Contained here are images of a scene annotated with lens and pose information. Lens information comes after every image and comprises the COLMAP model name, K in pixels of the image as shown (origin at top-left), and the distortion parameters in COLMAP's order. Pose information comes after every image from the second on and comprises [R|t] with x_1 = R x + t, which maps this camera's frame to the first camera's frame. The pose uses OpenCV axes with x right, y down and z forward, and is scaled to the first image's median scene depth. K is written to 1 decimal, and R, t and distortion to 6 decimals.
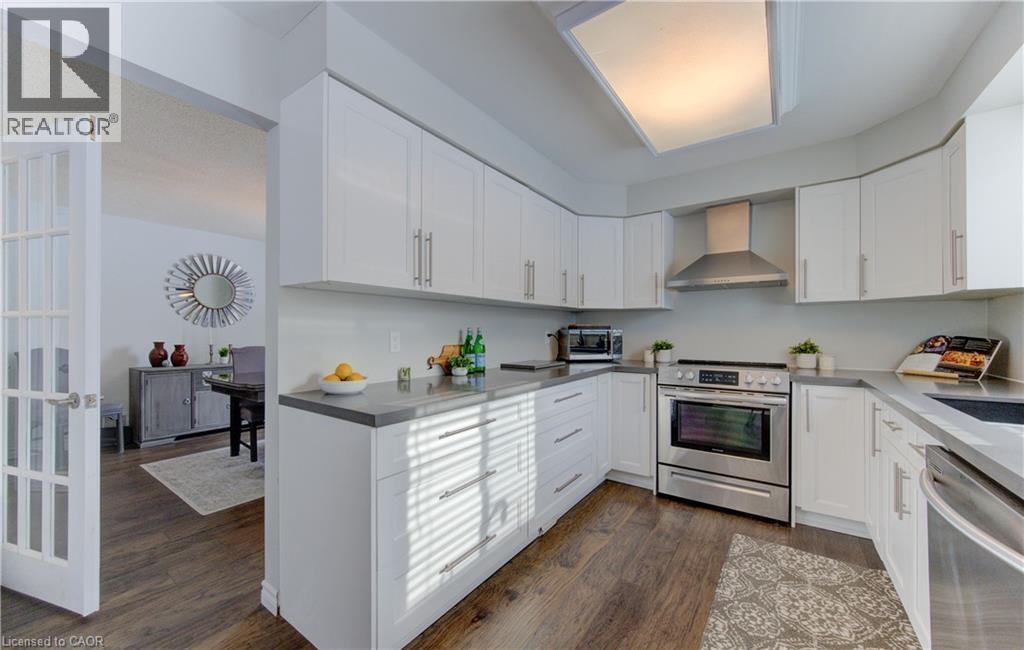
lens RADIAL K [[381.7, 0, 512.4], [0, 381.7, 331.2], [0, 0, 1]] dist [-0.002856, 0.000087]
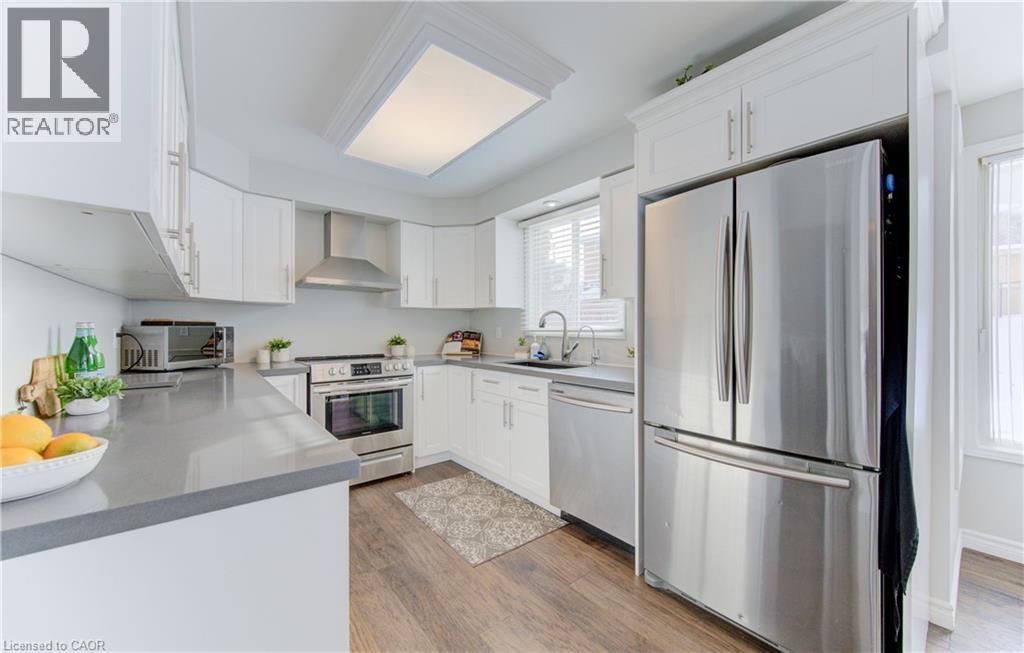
lens RADIAL K [[384.1, 0, 505.9], [0, 384.1, 327.8], [0, 0, 1]] dist [0.001034, -0.000251]
pose [[0.283643, 0.000157, 0.958930, -0.462861], [-0.001347, 0.999999, 0.000234, -0.003330], [-0.958929, -0.001358, 0.283643, 0.283999]]
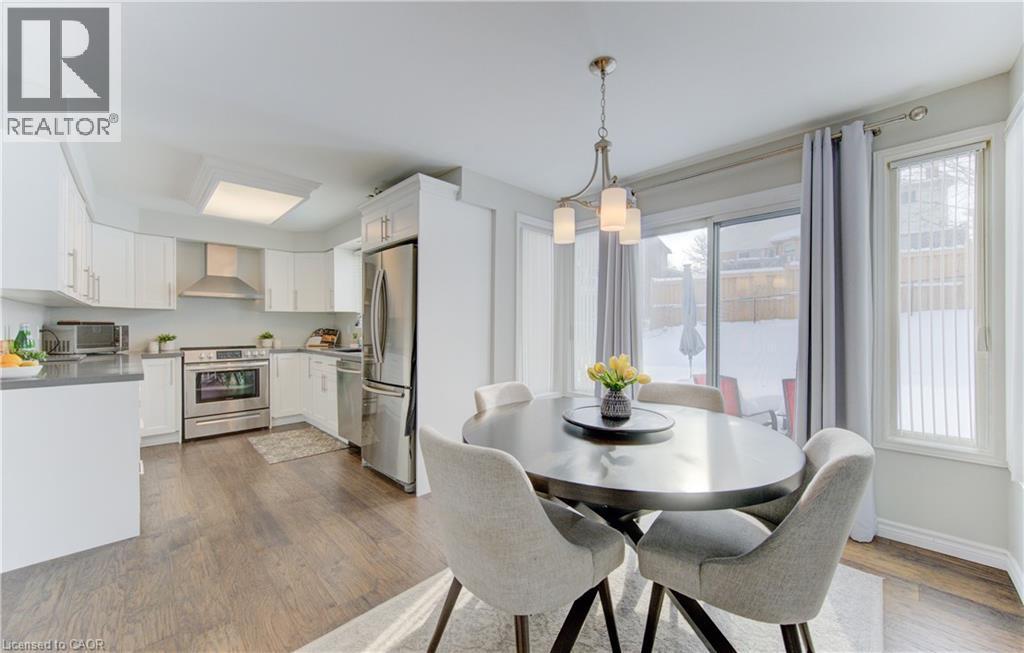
lens RADIAL K [[384.1, 0, 503.1], [0, 384.1, 326.7], [0, 0, 1]] dist [0.001034, -0.000251]
pose [[0.189449, -0.001197, 0.981890, -0.910399], [-0.000982, 0.999999, 0.001409, -0.003649], [-0.981890, -0.001231, 0.189448, -0.504247]]
